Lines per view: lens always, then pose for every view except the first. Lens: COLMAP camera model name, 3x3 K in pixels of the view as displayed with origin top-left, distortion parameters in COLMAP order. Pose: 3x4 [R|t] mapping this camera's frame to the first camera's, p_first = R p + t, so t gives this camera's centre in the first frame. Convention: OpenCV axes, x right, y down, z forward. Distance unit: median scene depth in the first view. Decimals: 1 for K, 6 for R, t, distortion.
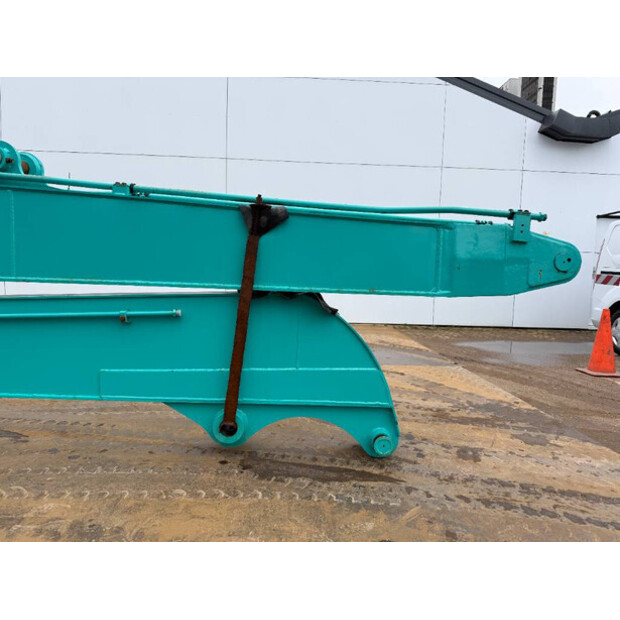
lens RADIAL K [[441.2, 0, 297.4], [0, 441.2, 309.7], [0, 0, 1]] dist [0.086149, -0.121271]
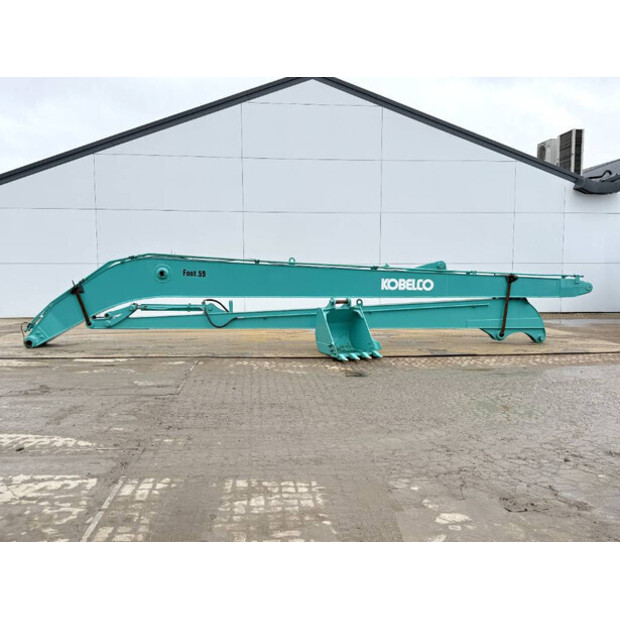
lens RADIAL K [[555.5, 0, 310.0], [0, 555.5, 310.0], [0, 0, 1]] dist [0.138543, -0.277315]
pose [[0.997288, -0.036276, 0.064029, -2.045751], [0.036395, 0.999337, -0.000689, 0.002740], [-0.063962, 0.003018, 0.997948, -3.587065]]
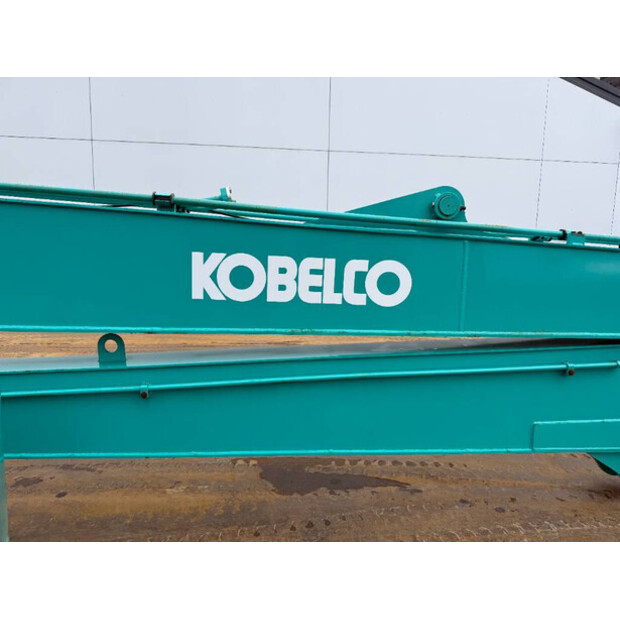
lens RADIAL K [[439.7, 0, 310.0], [0, 439.7, 310.0], [0, 0, 1]] dist [0.004324, -0.003675]
pose [[0.997982, -0.017240, 0.061117, -0.982831], [0.014395, 0.998805, 0.046695, -0.162493], [-0.061849, -0.045721, 0.997038, 0.084086]]
